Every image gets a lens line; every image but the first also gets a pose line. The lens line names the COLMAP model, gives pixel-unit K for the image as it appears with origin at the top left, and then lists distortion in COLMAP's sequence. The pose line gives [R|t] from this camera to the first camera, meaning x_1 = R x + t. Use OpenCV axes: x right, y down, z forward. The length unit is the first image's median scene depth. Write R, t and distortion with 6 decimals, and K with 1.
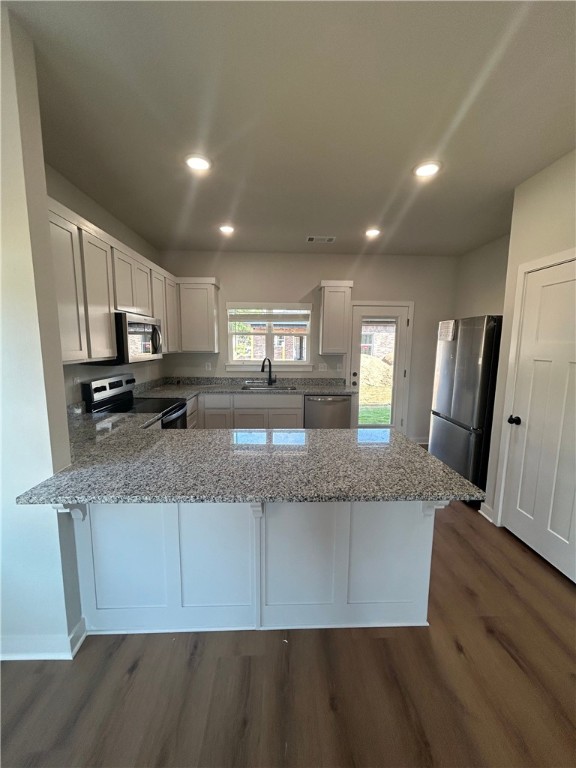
lens RADIAL K [[308.4, 0, 288.1], [0, 308.4, 384.8], [0, 0, 1]] dist [-0.000454, 0.001109]
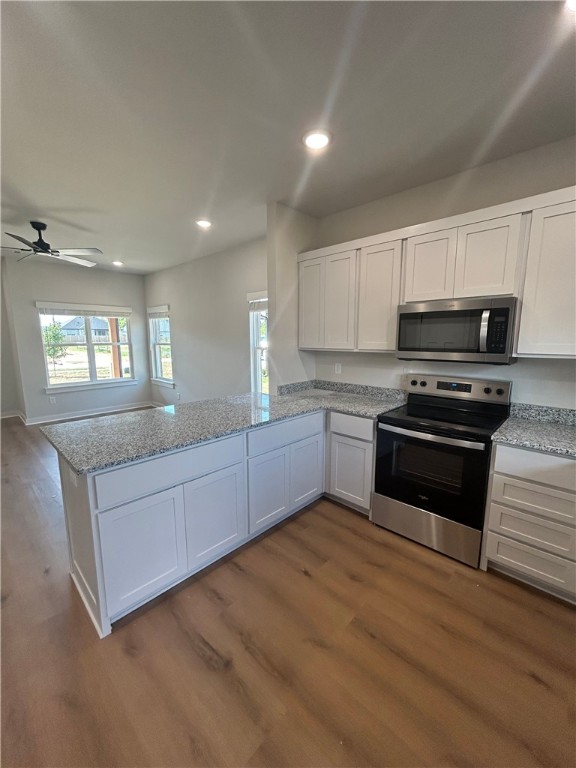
lens RADIAL K [[308.4, 0, 288.8], [0, 308.4, 383.7], [0, 0, 1]] dist [-0.000454, 0.001109]
pose [[-0.708988, 0.095638, -0.698705, 0.247682], [-0.102833, 0.966152, 0.236592, -0.114409], [0.697683, 0.239591, -0.675156, 0.889153]]
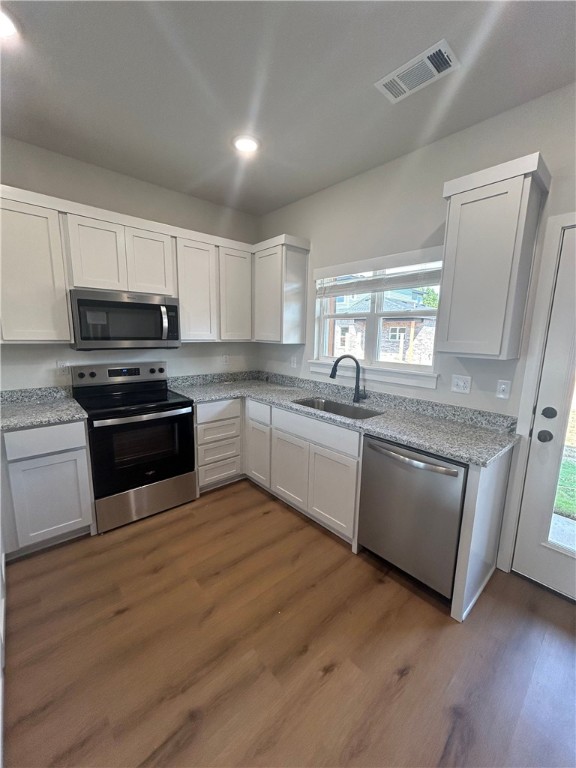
lens RADIAL K [[308.4, 0, 290.0], [0, 308.4, 383.4], [0, 0, 1]] dist [-0.000454, 0.001109]
pose [[0.641105, 0.130333, -0.756305, 0.322018], [-0.118570, 0.990463, 0.070175, -0.064174], [0.758238, 0.044685, 0.650445, 0.552508]]
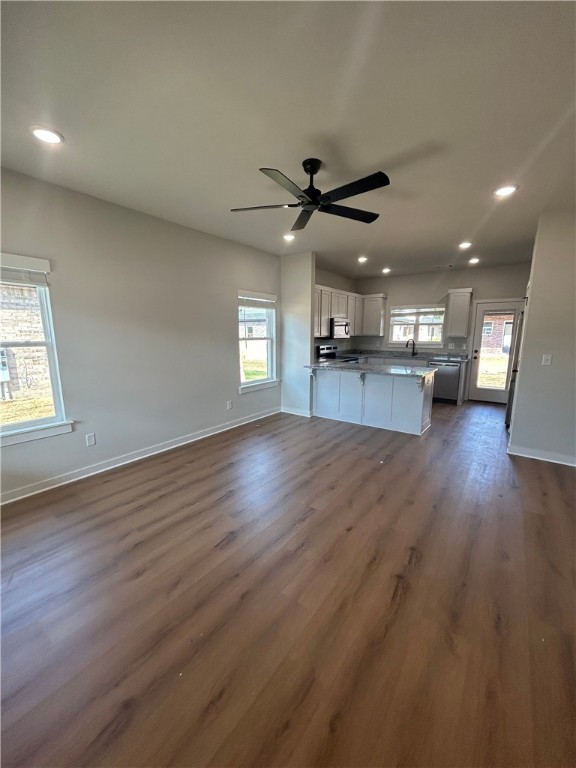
lens RADIAL K [[308.4, 0, 290.3], [0, 308.4, 382.6], [0, 0, 1]] dist [-0.000454, 0.001109]
pose [[0.789034, 0.093142, -0.607248, 0.457739], [-0.077850, 0.995631, 0.051559, 0.113222], [0.609397, 0.006592, 0.792838, -0.719402]]
